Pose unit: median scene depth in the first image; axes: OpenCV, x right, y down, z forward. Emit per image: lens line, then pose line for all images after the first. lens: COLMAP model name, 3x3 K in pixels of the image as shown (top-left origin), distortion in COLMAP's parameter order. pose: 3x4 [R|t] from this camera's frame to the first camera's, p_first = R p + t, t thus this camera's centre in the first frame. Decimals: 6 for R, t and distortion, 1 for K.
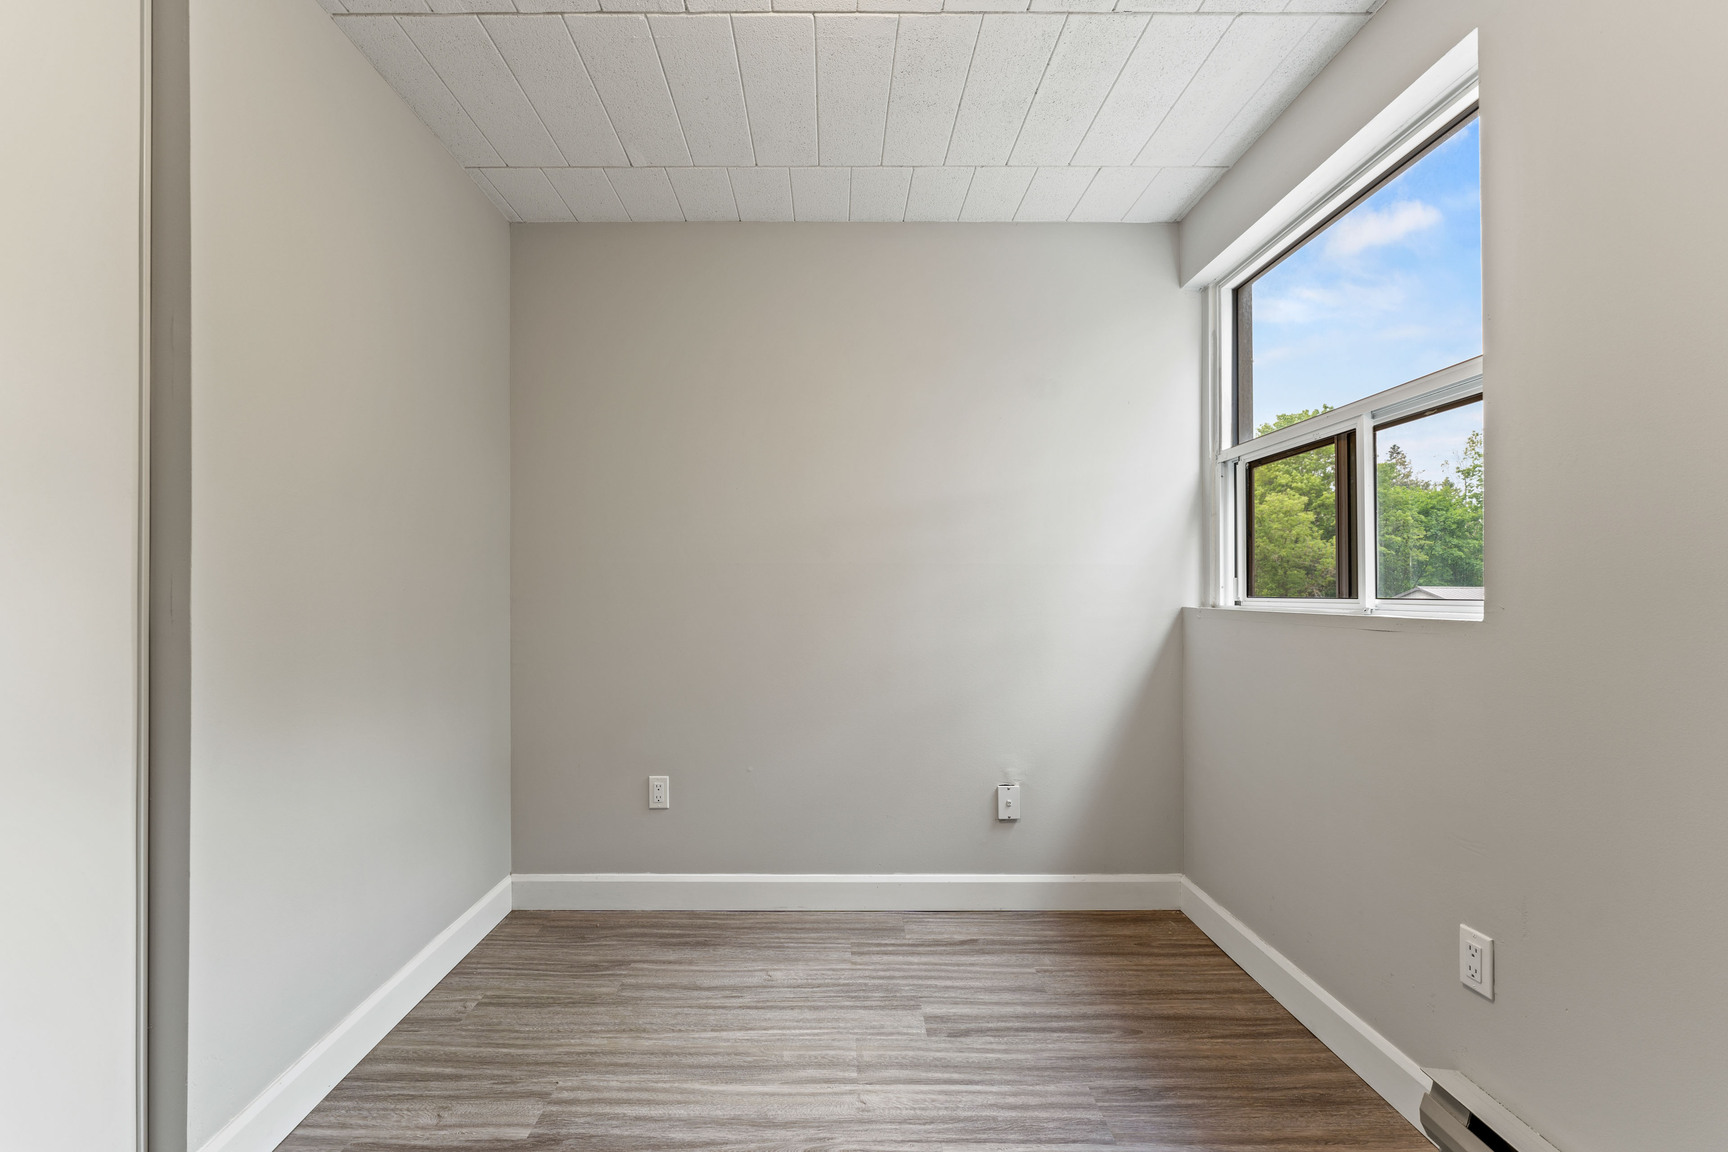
lens RADIAL K [[746.8, 0, 857.7], [0, 746.8, 581.2], [0, 0, 1]] dist [0.002065, -0.000871]
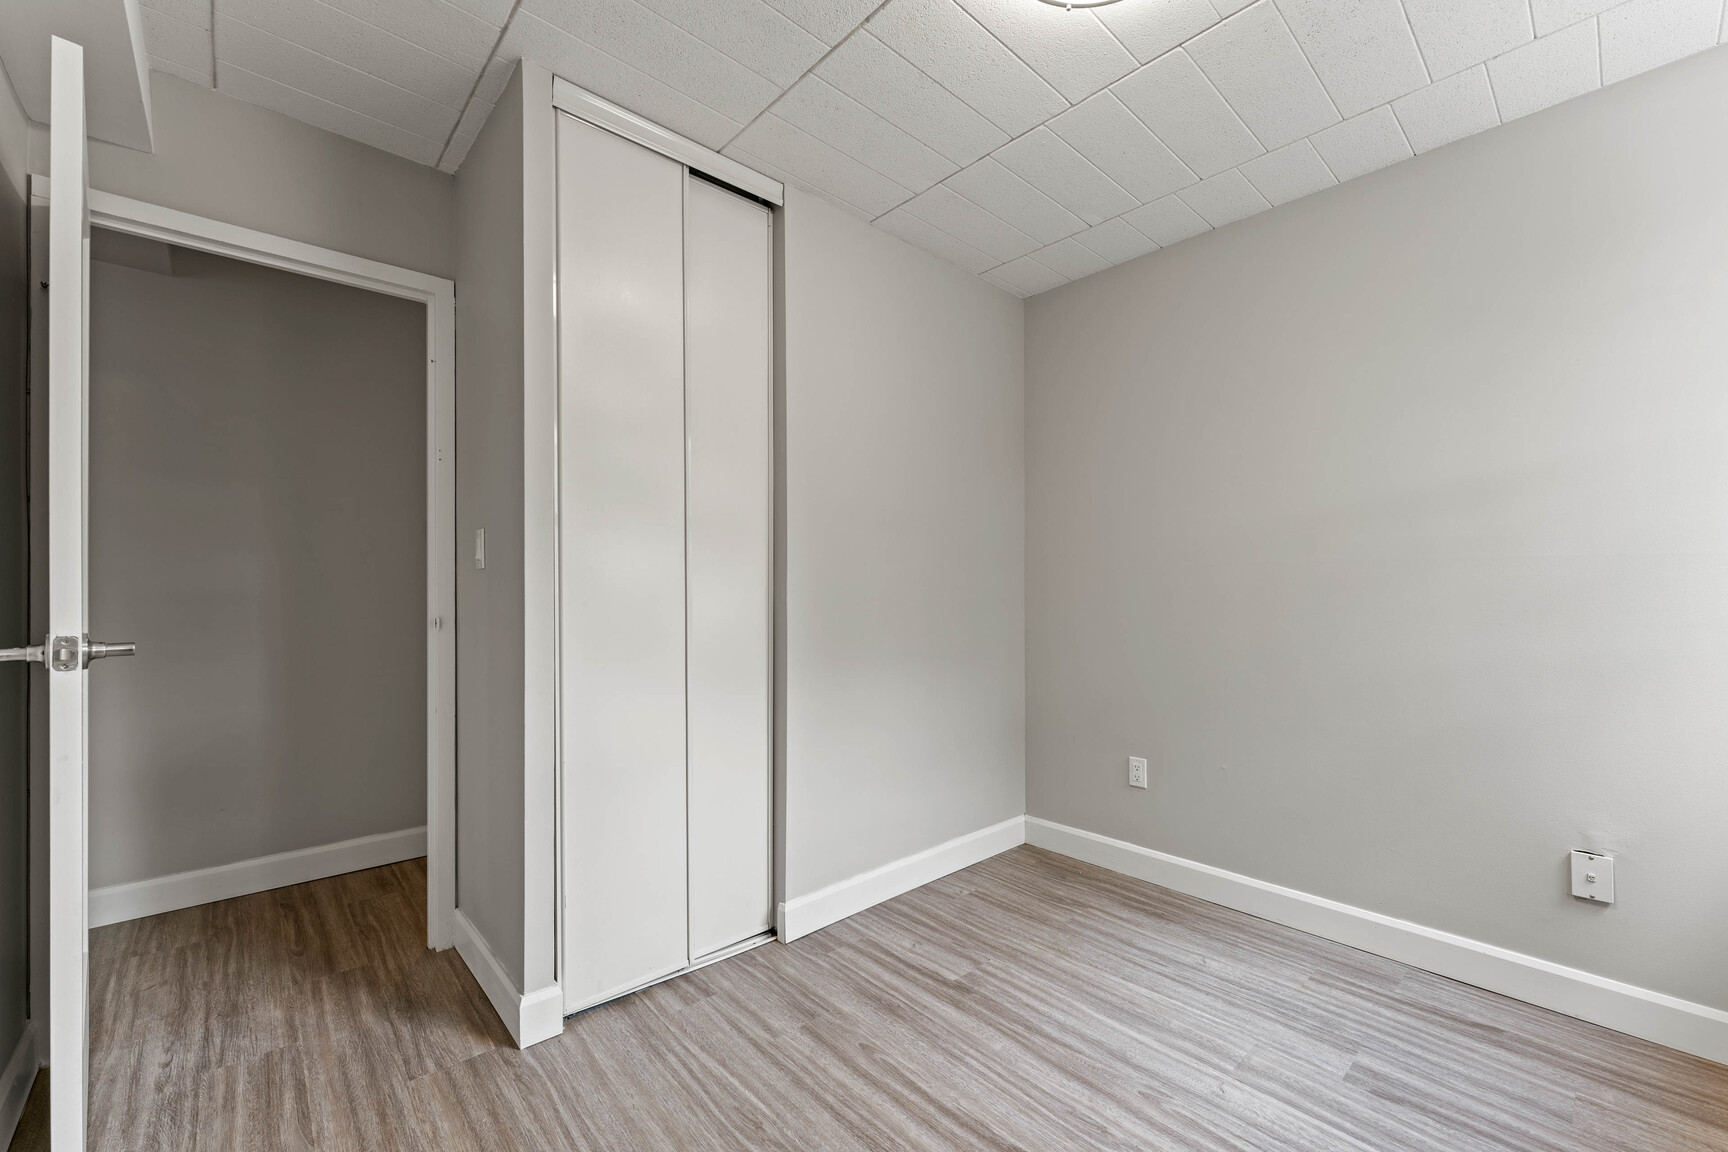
lens RADIAL K [[705.0, 0, 862.9], [0, 705.0, 583.7], [0, 0, 1]] dist [0.003188, 0.001624]
pose [[0.674672, -0.006573, -0.738088, 0.307100], [0.006827, 0.999973, -0.002664, 0.003079], [0.738086, -0.003242, 0.674699, -0.009763]]
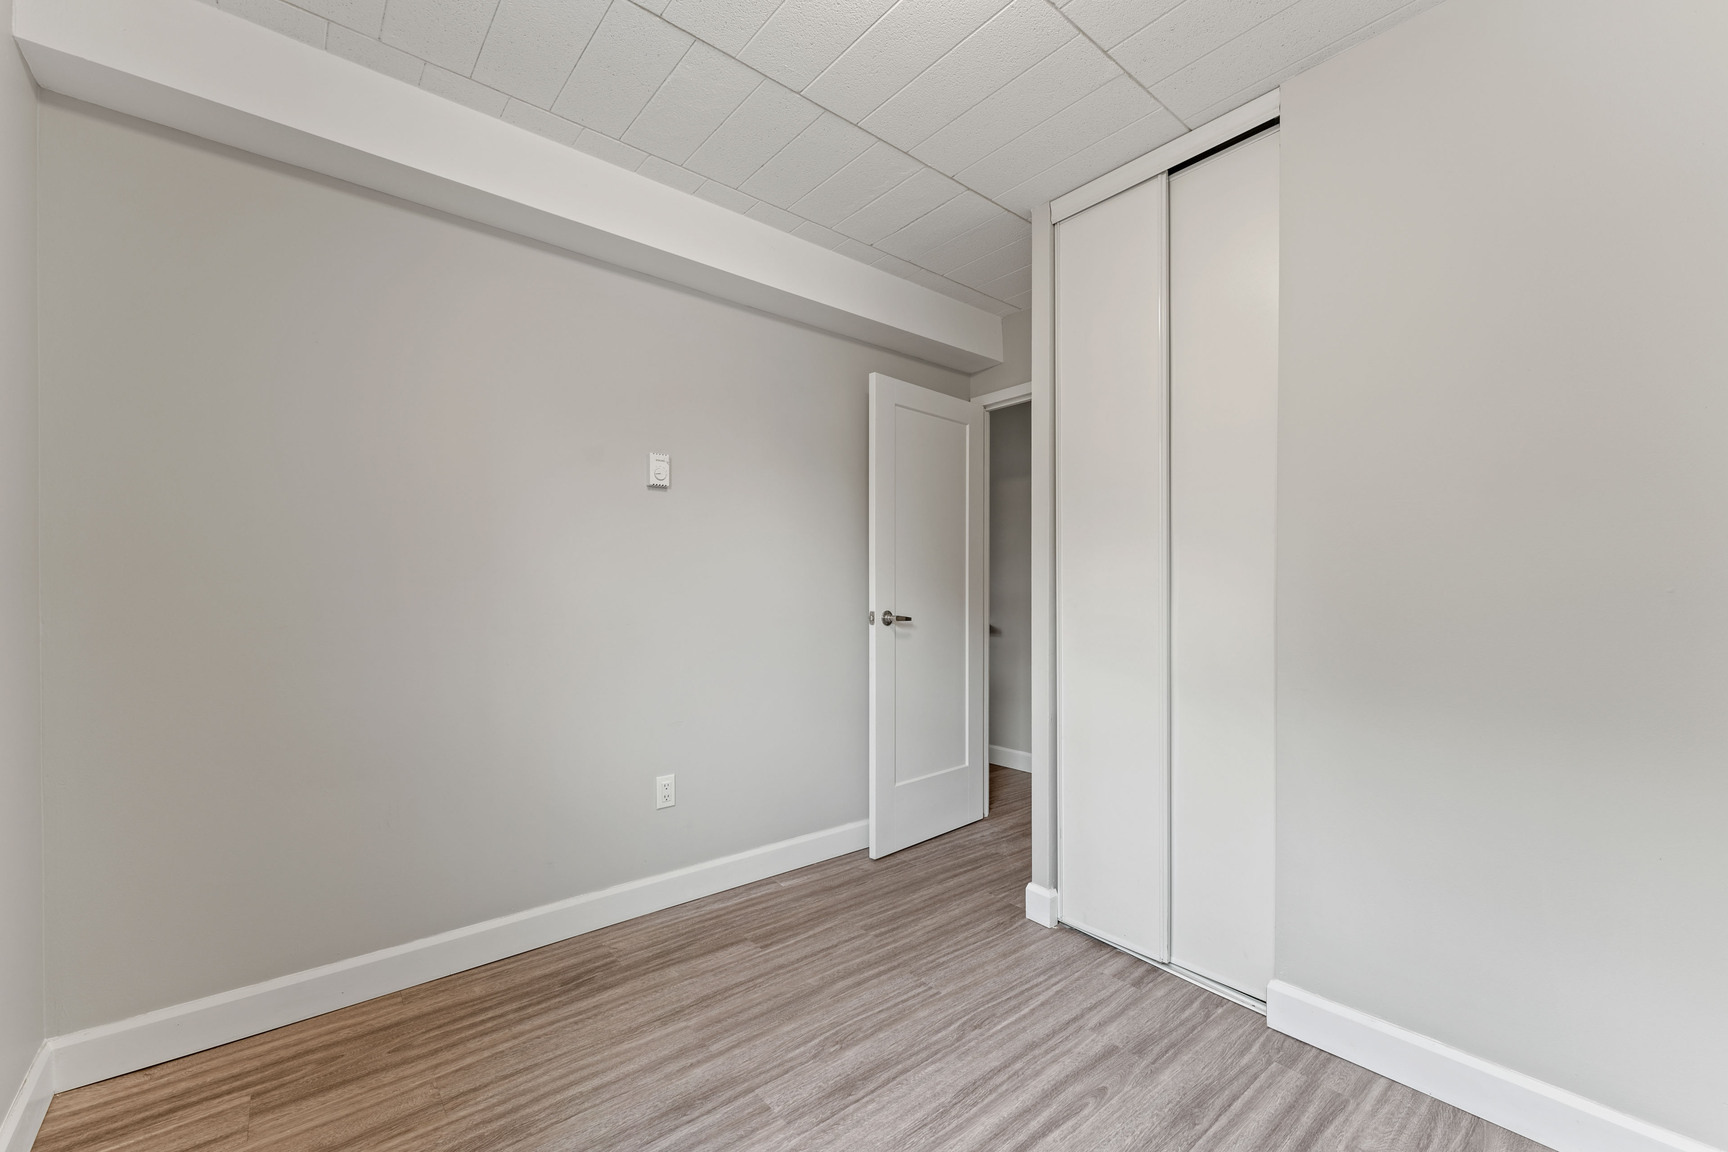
lens RADIAL K [[705.0, 0, 865.6], [0, 705.0, 586.5], [0, 0, 1]] dist [0.003188, 0.001624]
pose [[-0.765769, -0.007303, -0.643074, 0.378358], [0.005976, 0.999812, -0.018471, 0.016164], [0.643088, -0.017988, -0.765581, 0.968492]]
